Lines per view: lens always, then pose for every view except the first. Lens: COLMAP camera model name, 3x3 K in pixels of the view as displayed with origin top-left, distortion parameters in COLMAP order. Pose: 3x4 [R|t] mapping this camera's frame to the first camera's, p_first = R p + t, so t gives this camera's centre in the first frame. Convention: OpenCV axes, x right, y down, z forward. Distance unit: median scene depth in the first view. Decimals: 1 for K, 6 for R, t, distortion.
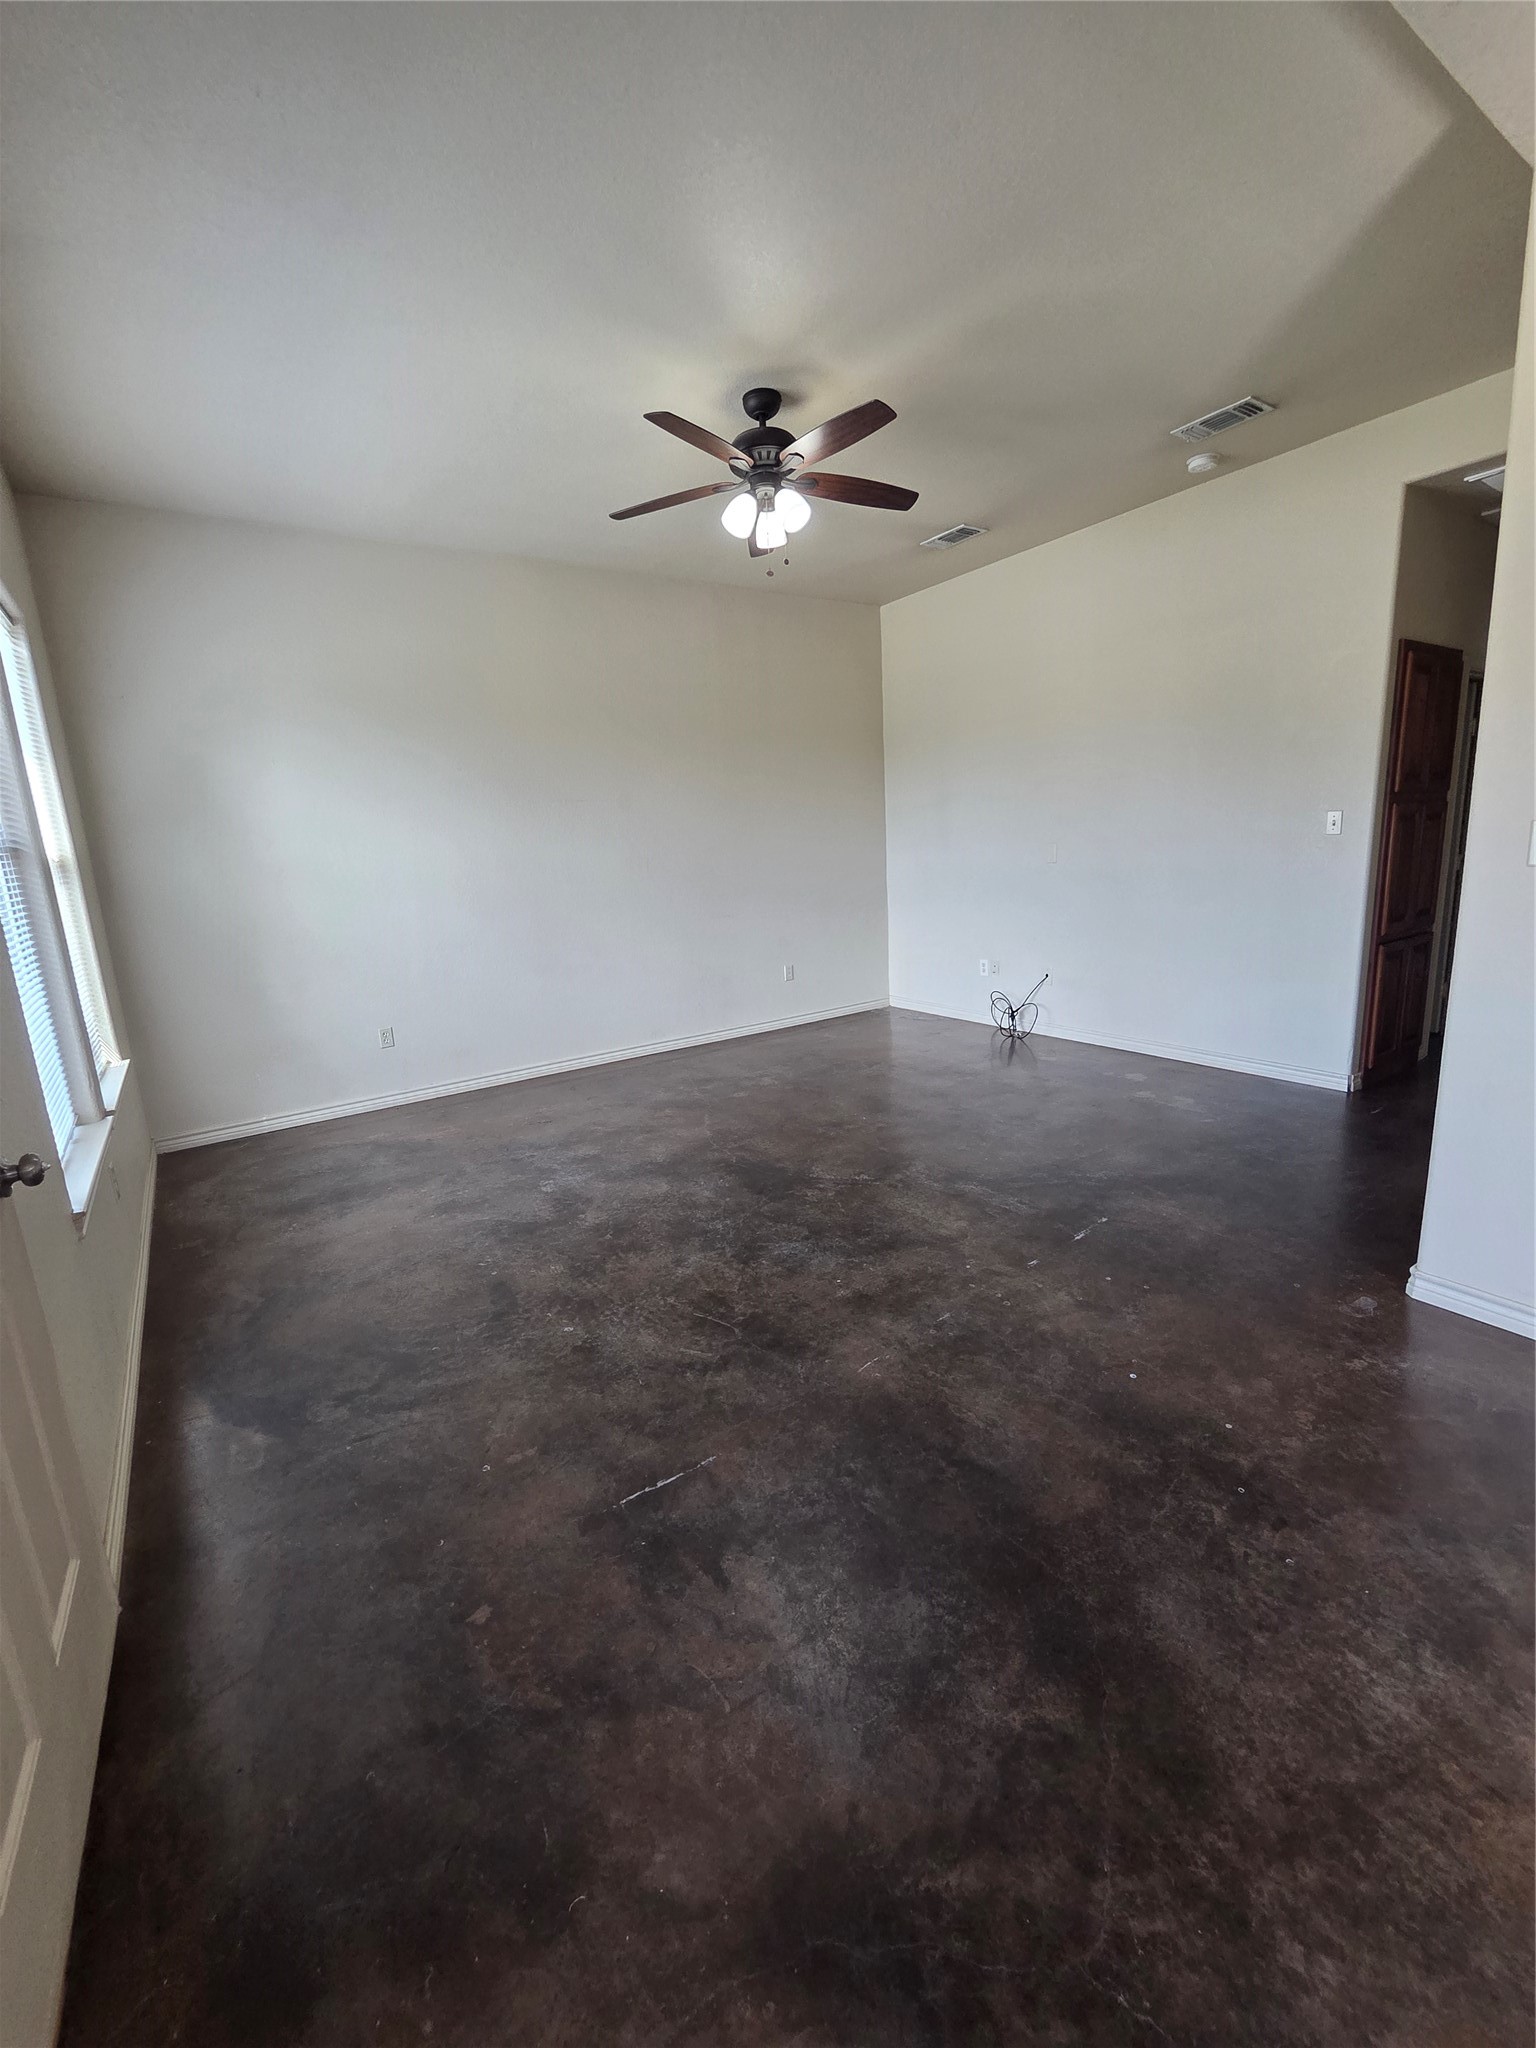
lens RADIAL K [[855.8, 0, 777.8], [0, 855.8, 1019.1], [0, 0, 1]] dist [-0.018382, 0.007832]
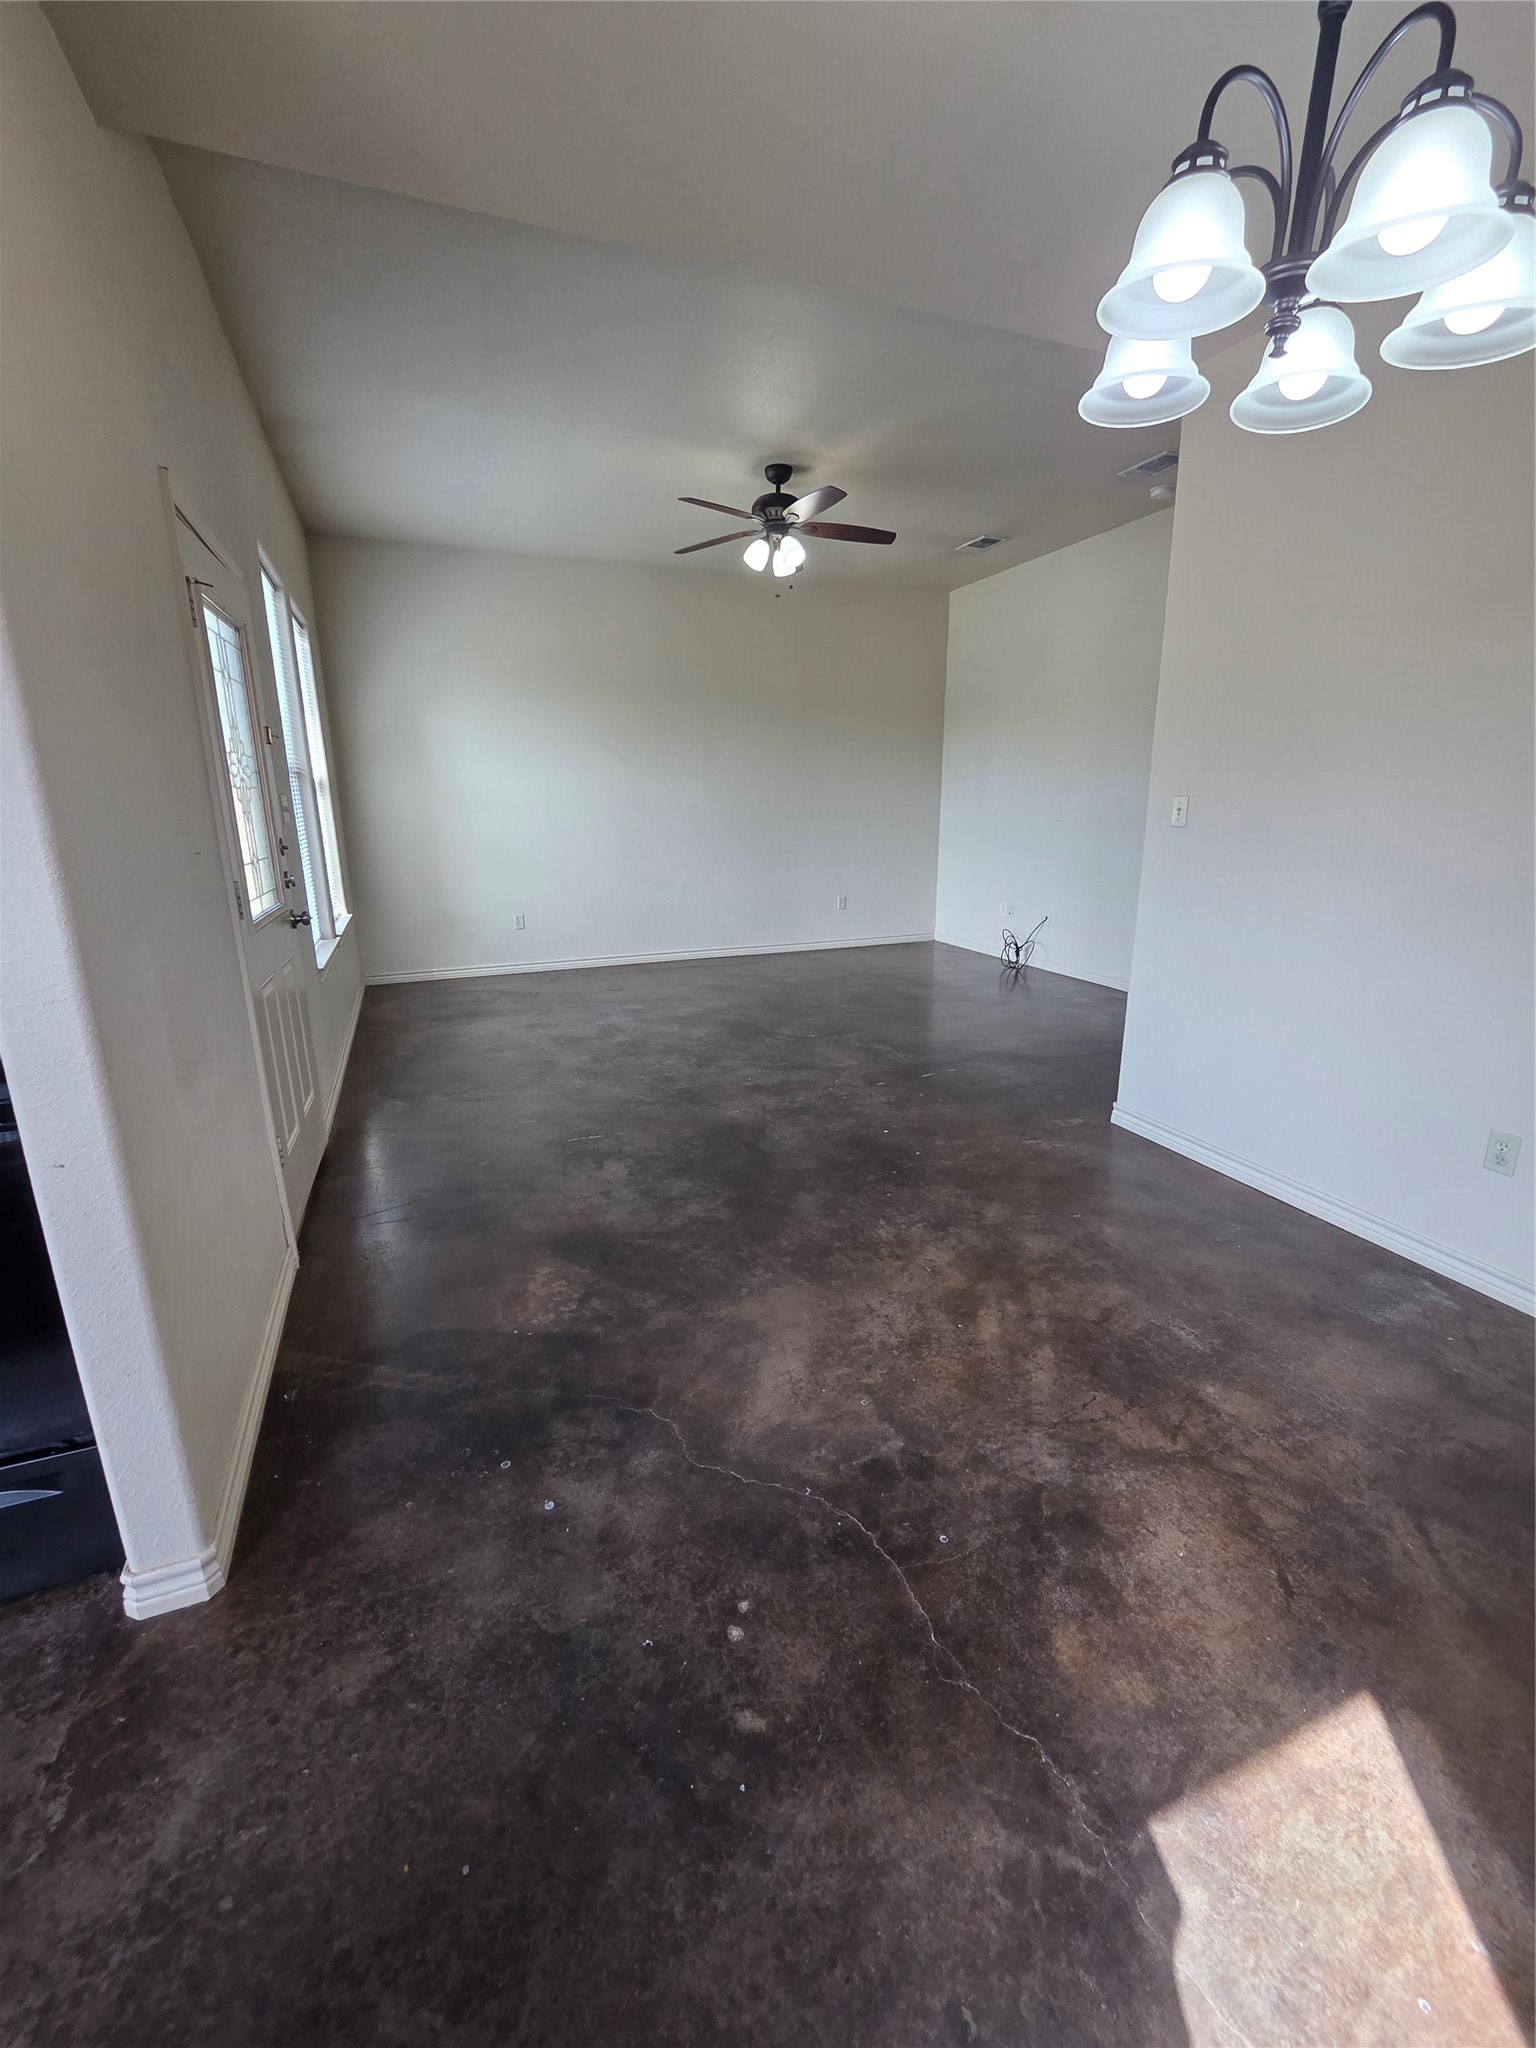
lens RADIAL K [[855.8, 0, 777.8], [0, 855.8, 1019.1], [0, 0, 1]] dist [-0.018382, 0.007832]
pose [[0.977060, 0.097446, -0.189363, 0.332853], [-0.087112, 0.994257, 0.062169, 0.081940], [0.194333, -0.044247, 0.979937, -0.411308]]
